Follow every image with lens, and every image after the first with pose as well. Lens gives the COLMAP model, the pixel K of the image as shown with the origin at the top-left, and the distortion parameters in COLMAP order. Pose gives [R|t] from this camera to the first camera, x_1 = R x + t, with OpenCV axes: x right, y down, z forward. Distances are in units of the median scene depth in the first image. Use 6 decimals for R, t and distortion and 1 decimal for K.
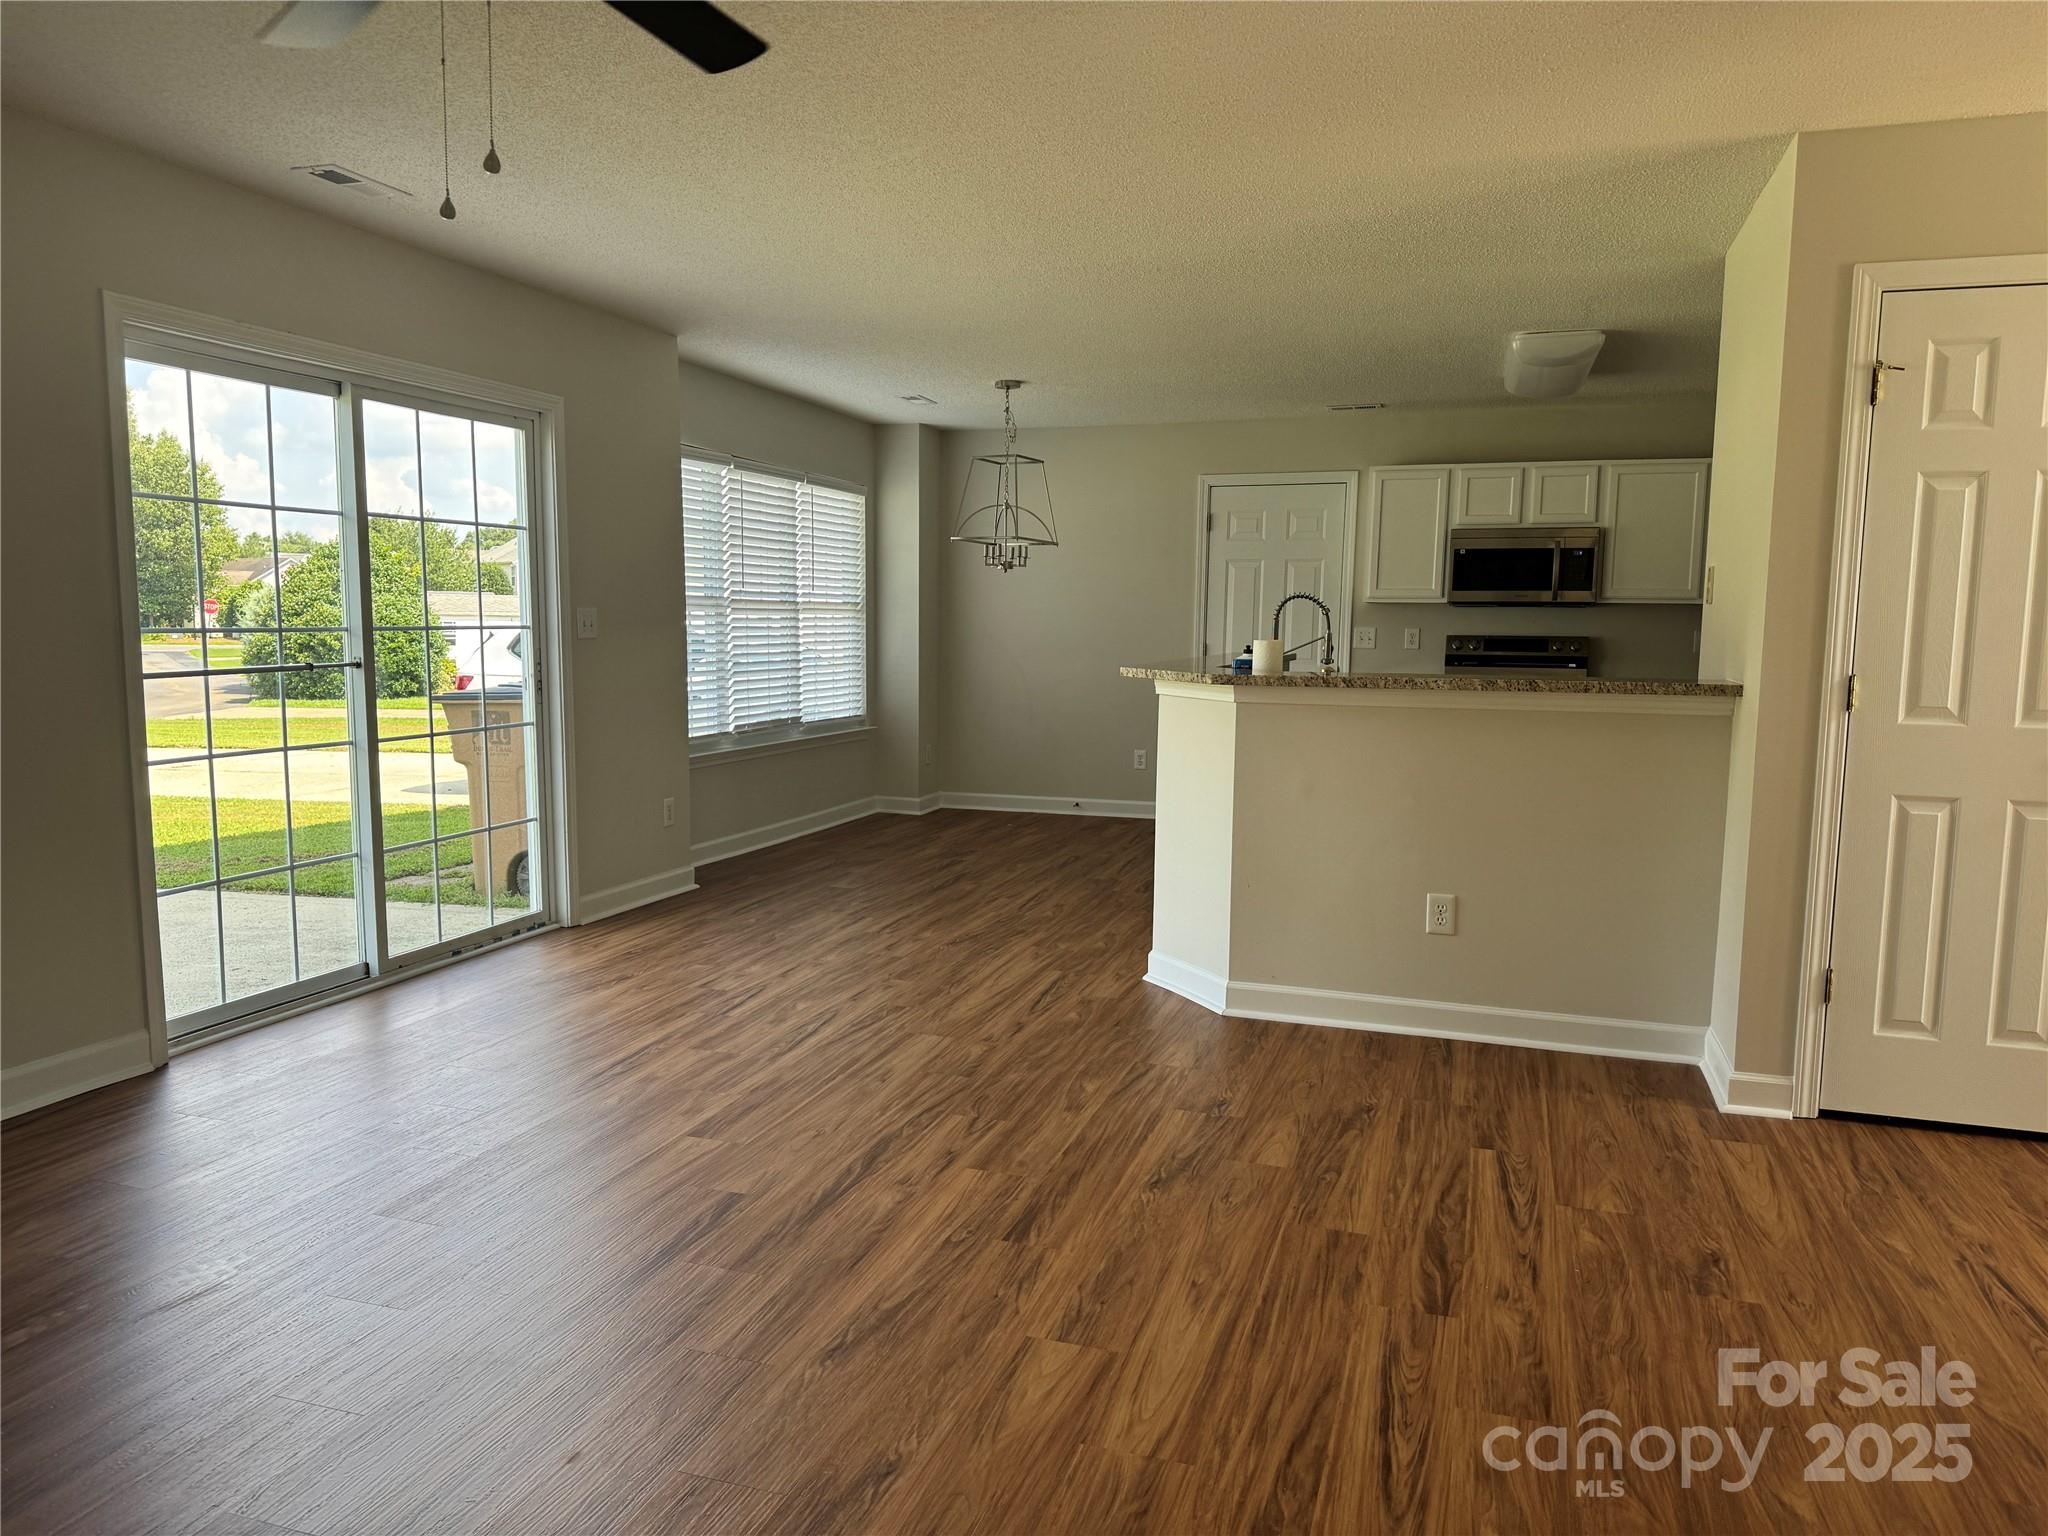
lens RADIAL K [[1430.0, 0, 1024.0], [0, 1430.0, 772.9], [0, 0, 1]] dist [0.072031, -0.095882]
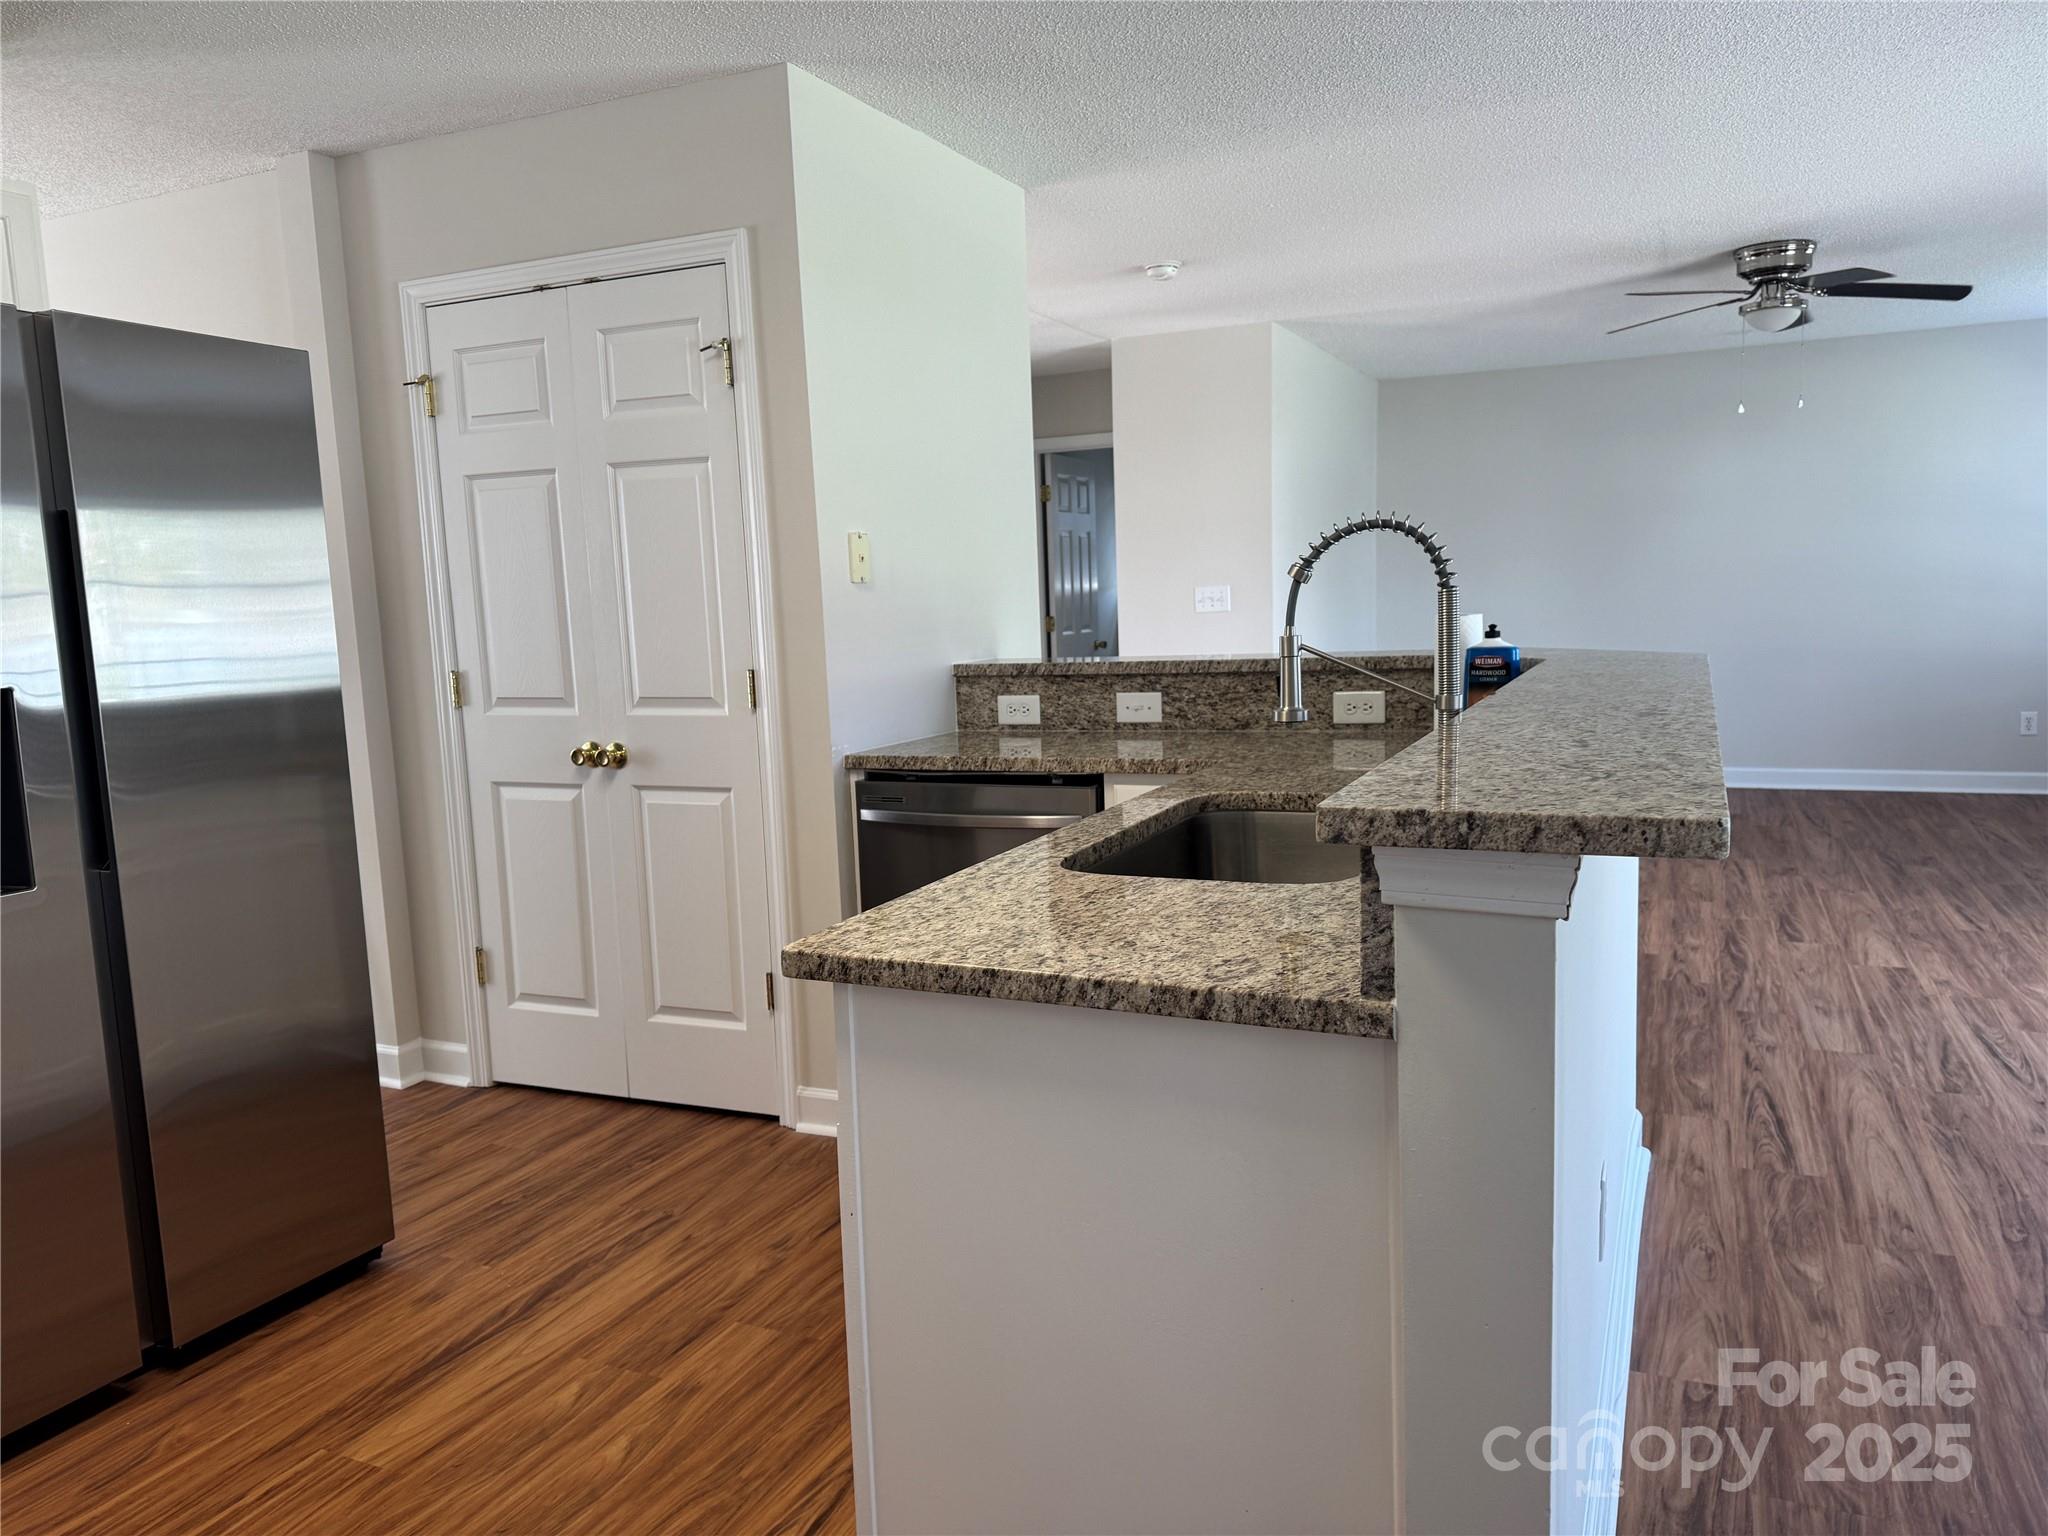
lens RADIAL K [[1430.0, 0, 1014.5], [0, 1430.0, 779.5], [0, 0, 1]] dist [0.072031, -0.095882]
pose [[-0.992592, 0.010728, 0.121025, 0.316807], [0.039534, 0.970407, 0.238218, -0.200360], [-0.114888, 0.241238, -0.963642, 1.810492]]
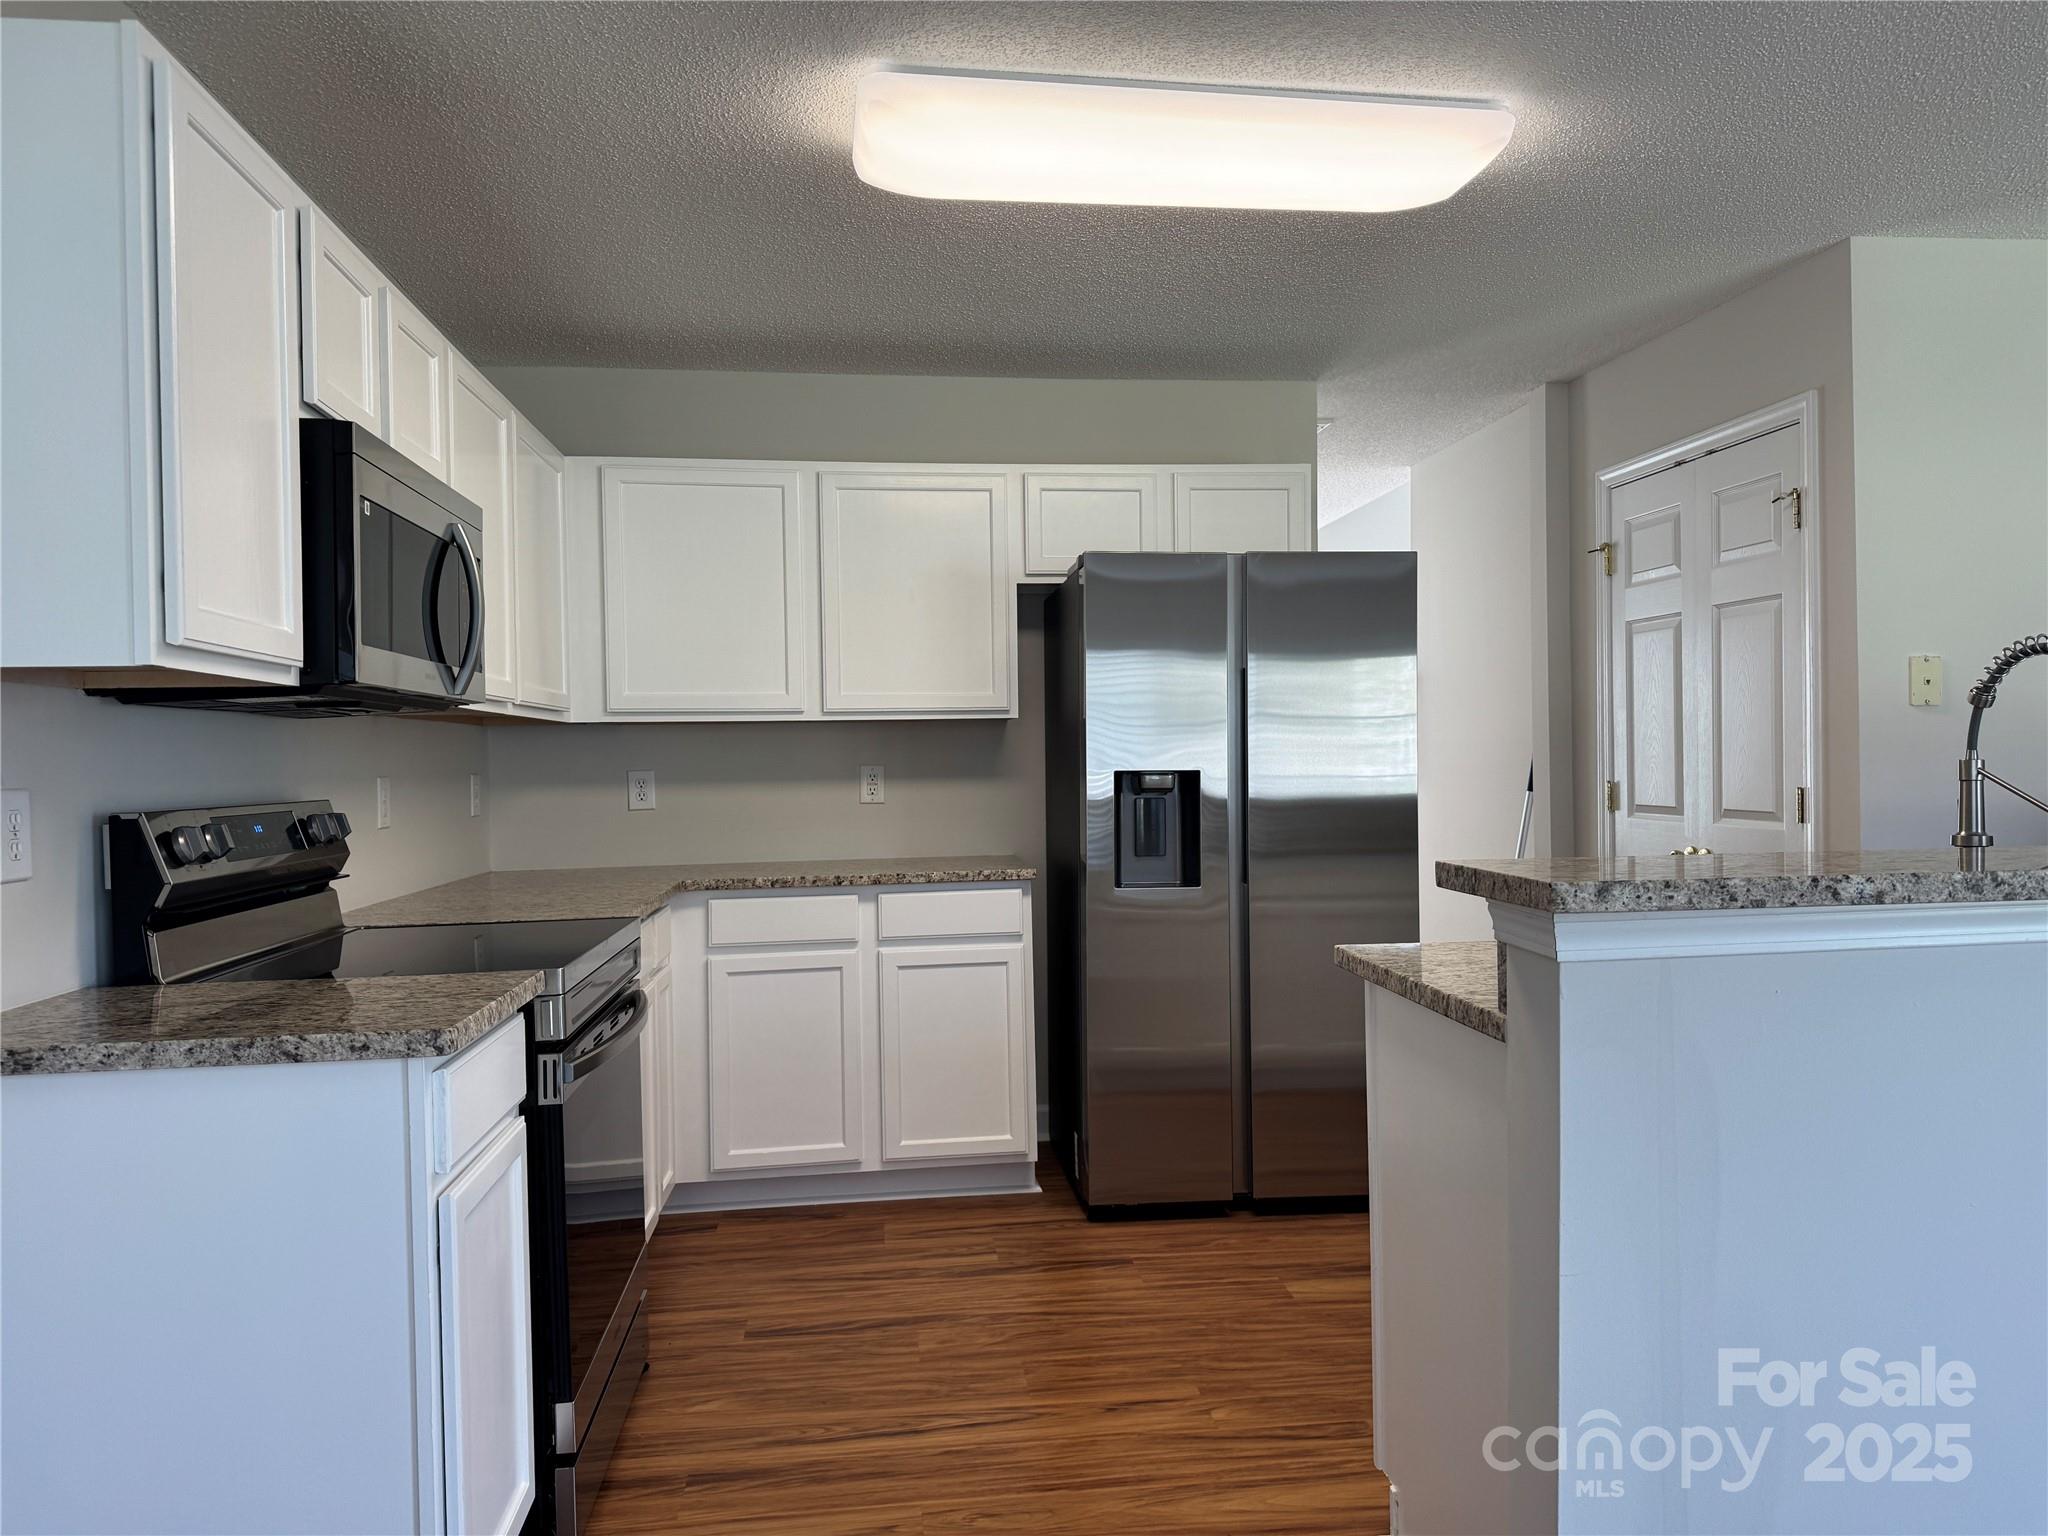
lens RADIAL K [[1430.0, 0, 1031.0], [0, 1430.0, 760.0], [0, 0, 1]] dist [0.072031, -0.095882]
pose [[-0.414629, -0.004880, 0.909977, -0.014523], [0.111570, 0.992169, 0.056157, -0.191198], [-0.903125, 0.124810, -0.410837, 1.804663]]
